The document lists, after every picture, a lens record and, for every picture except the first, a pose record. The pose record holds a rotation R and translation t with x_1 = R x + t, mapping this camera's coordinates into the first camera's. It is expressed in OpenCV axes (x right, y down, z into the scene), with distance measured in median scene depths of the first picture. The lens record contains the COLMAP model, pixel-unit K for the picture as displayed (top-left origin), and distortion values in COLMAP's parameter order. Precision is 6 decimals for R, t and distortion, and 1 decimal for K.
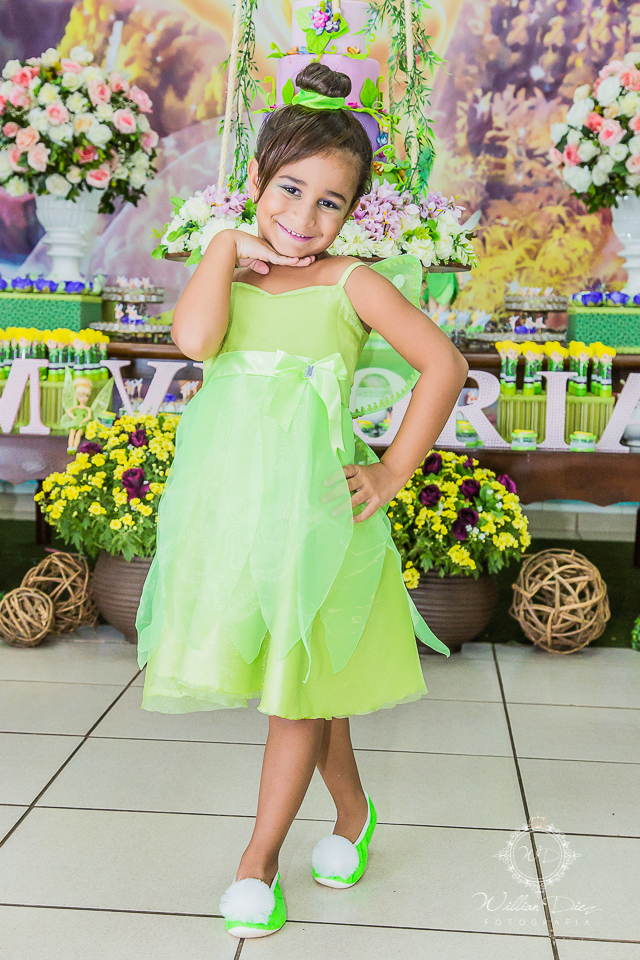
lens RADIAL K [[1502.6, 0, 301.9], [0, 1502.6, 479.7], [0, 0, 1]] dist [0.047106, 0.000000]
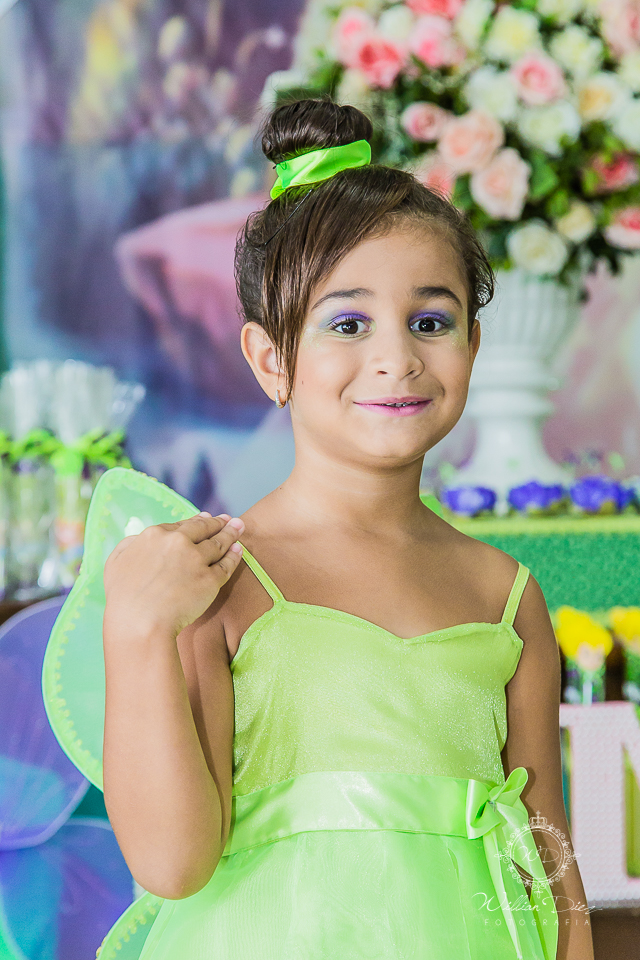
lens RADIAL K [[2863.2, 0, 319.3], [0, 2863.2, 480.4], [0, 0, 1]] dist [0.181970, 0.000000]
pose [[0.996376, -0.058514, 0.061731, -0.275943], [0.064013, 0.993770, -0.091229, -0.062634], [-0.056008, 0.094850, 0.993915, 0.219994]]
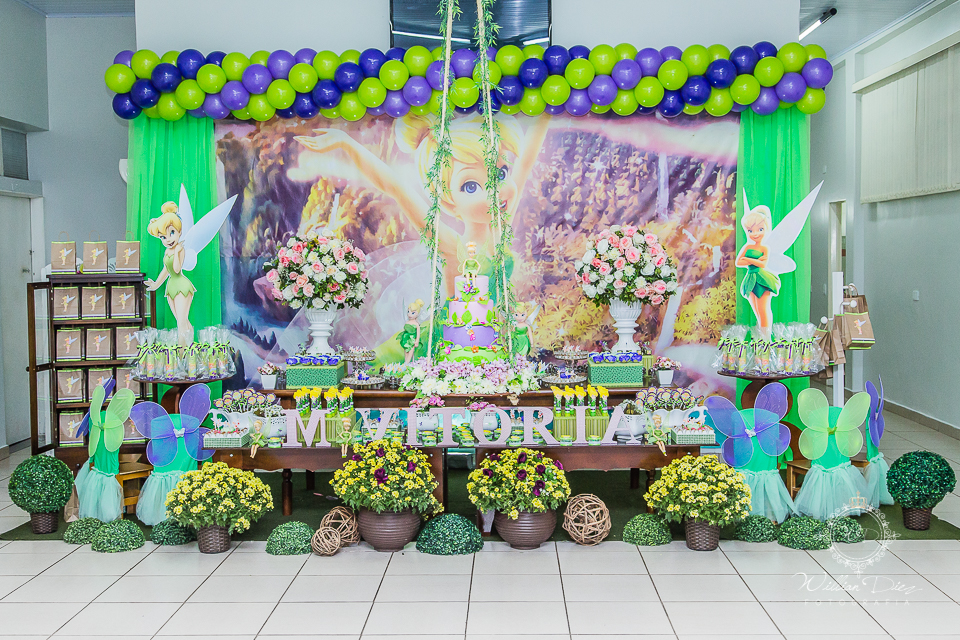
lens RADIAL K [[1121.2, 0, 478.3], [0, 1121.2, 307.7], [0, 0, 1]] dist [0.007578, 0.000000]
pose [[0.997822, -0.037381, 0.054358, -0.038014], [0.040727, 0.997257, -0.061810, -0.094053], [-0.051898, 0.063890, 0.996607, -0.419799]]
